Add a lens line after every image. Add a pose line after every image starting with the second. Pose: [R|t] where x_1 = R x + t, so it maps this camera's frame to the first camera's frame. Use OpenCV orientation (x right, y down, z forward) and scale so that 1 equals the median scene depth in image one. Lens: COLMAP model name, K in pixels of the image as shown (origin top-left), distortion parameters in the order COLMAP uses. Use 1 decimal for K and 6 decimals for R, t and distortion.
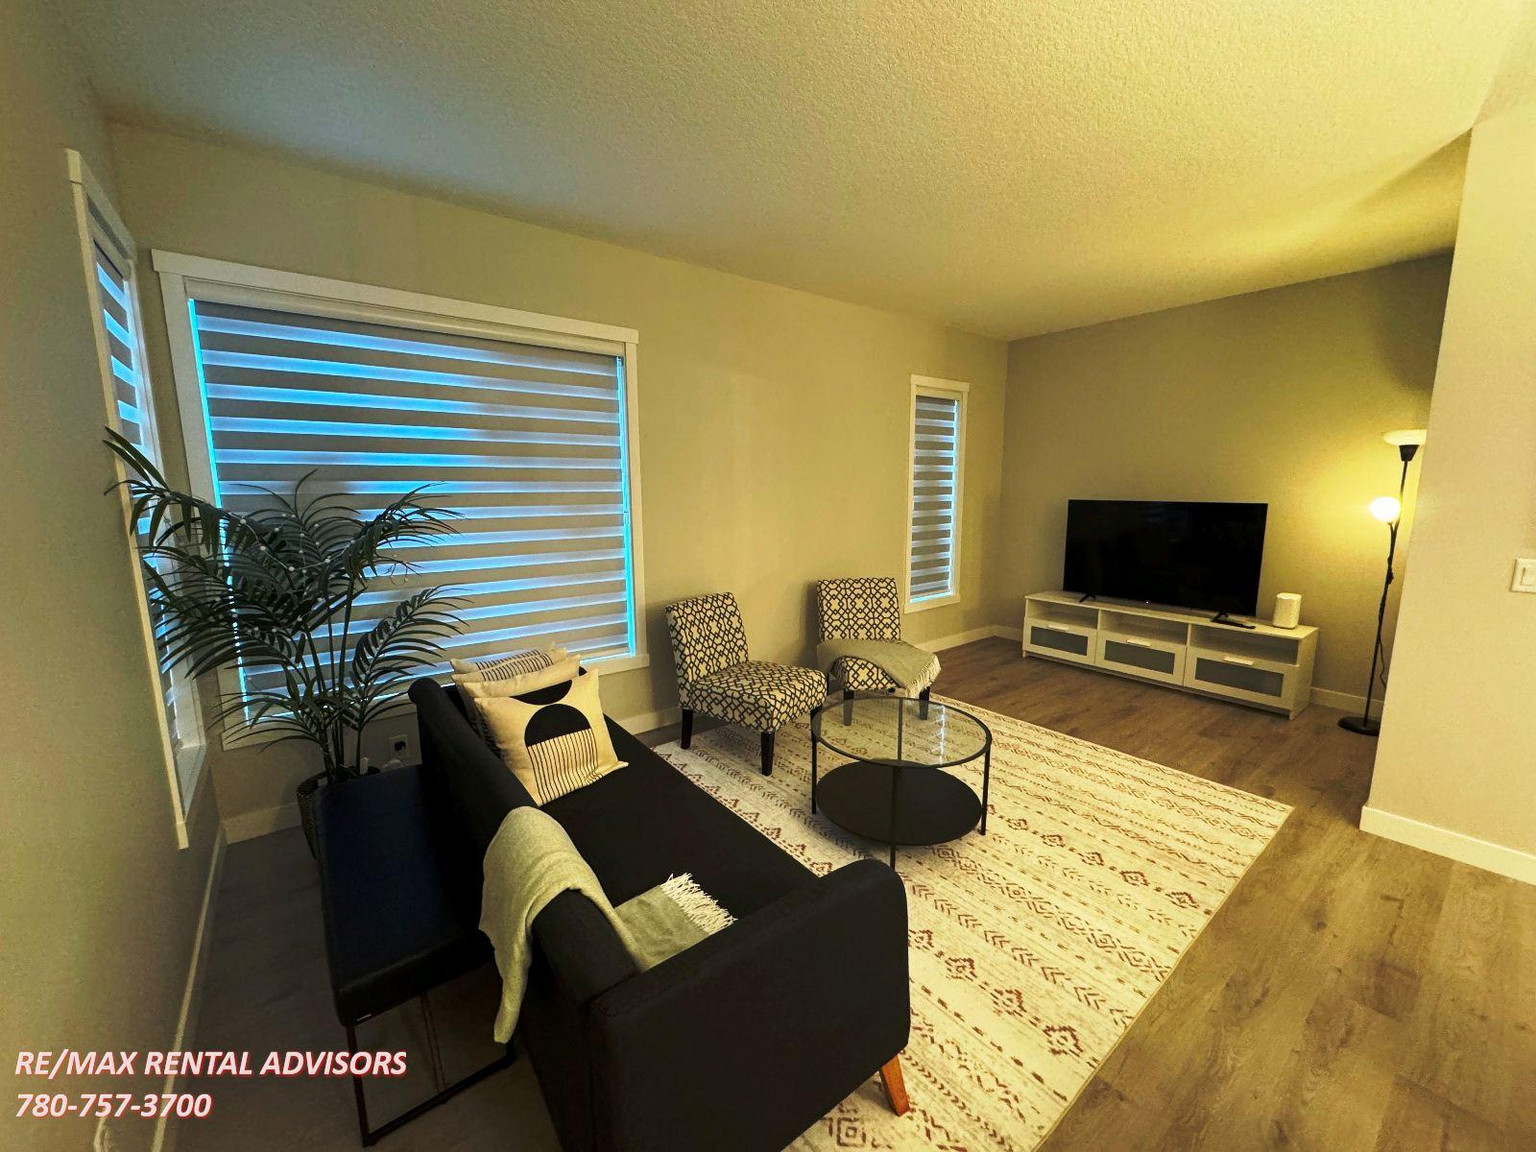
lens RADIAL K [[610.8, 0, 768.0], [0, 610.8, 576.0], [0, 0, 1]] dist [-0.001627, 0.000115]
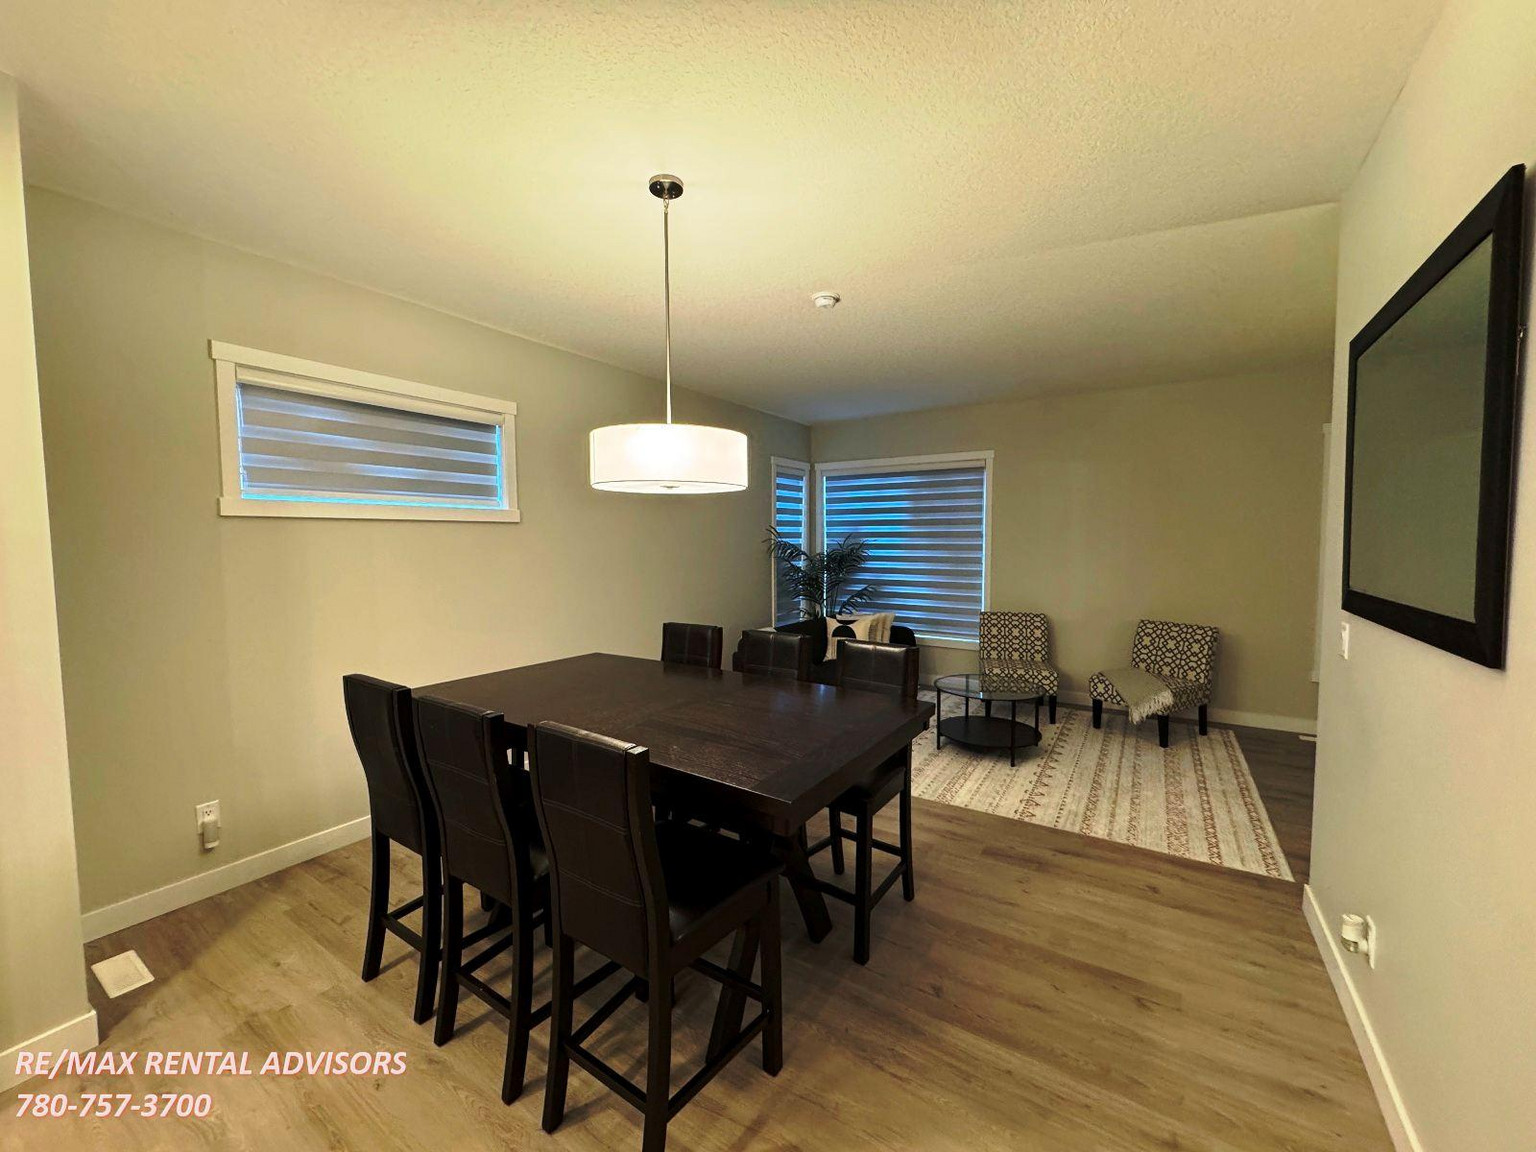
lens RADIAL K [[610.8, 0, 768.0], [0, 610.8, 576.0], [0, 0, 1]] dist [-0.001627, 0.000115]
pose [[0.328602, 0.060701, -0.942516, 1.549747], [-0.135628, 0.990622, 0.016513, 0.004086], [0.934679, 0.122406, 0.333753, -0.148910]]
